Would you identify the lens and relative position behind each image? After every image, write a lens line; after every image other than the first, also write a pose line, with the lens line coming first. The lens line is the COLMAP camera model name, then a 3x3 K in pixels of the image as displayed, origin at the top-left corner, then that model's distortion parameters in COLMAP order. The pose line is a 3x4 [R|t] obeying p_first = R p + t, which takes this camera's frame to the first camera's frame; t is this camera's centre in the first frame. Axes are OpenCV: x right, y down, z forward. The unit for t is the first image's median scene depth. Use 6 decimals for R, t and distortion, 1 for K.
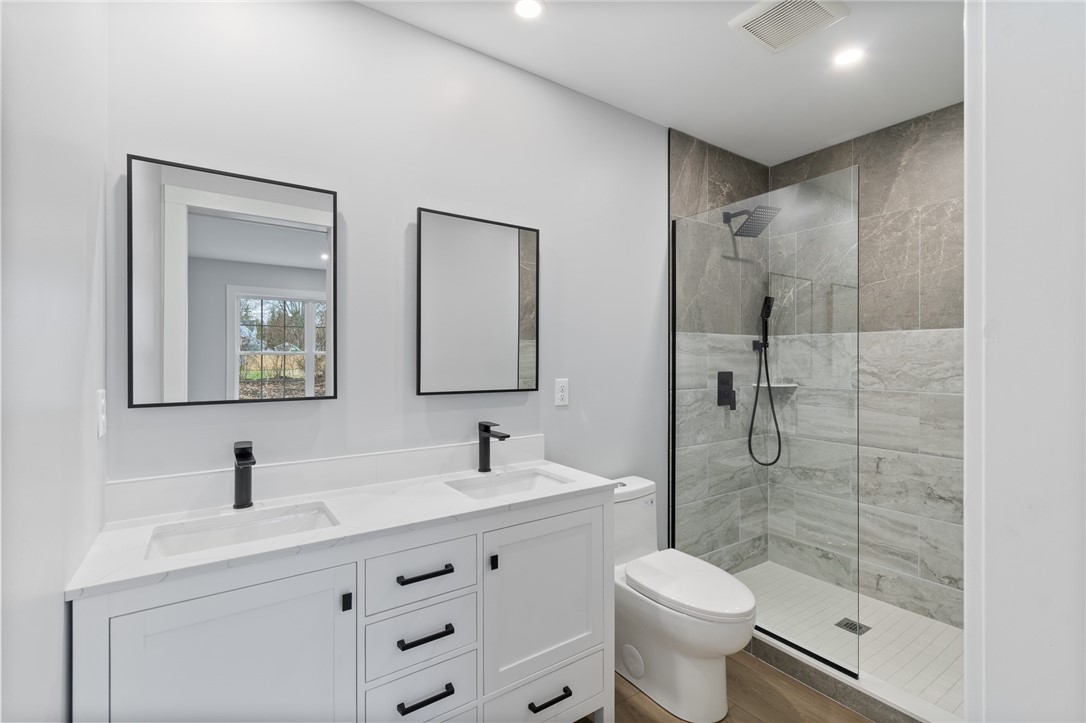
lens RADIAL K [[486.0, 0, 539.0], [0, 486.0, 364.1], [0, 0, 1]] dist [0.002656, -0.000021]
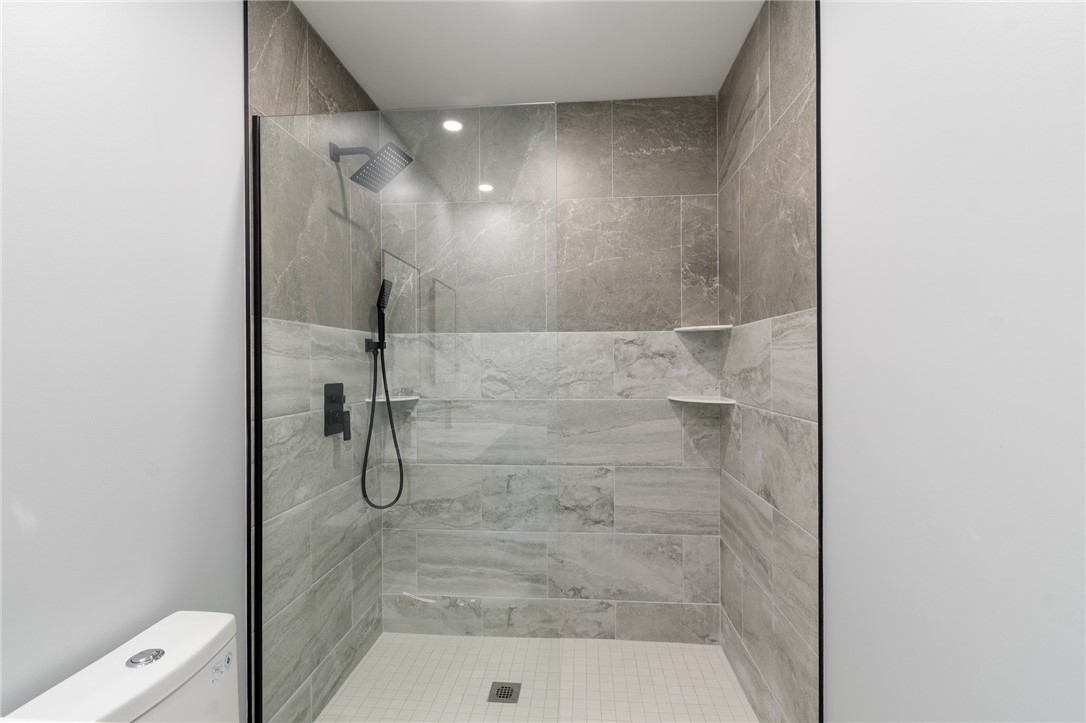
lens RADIAL K [[486.0, 0, 539.0], [0, 486.0, 364.1], [0, 0, 1]] dist [0.002656, -0.000021]
pose [[0.623261, -0.002896, 0.782008, 0.039121], [0.013219, 0.999889, -0.006832, -0.002665], [-0.781902, 0.014595, 0.623231, 0.376195]]
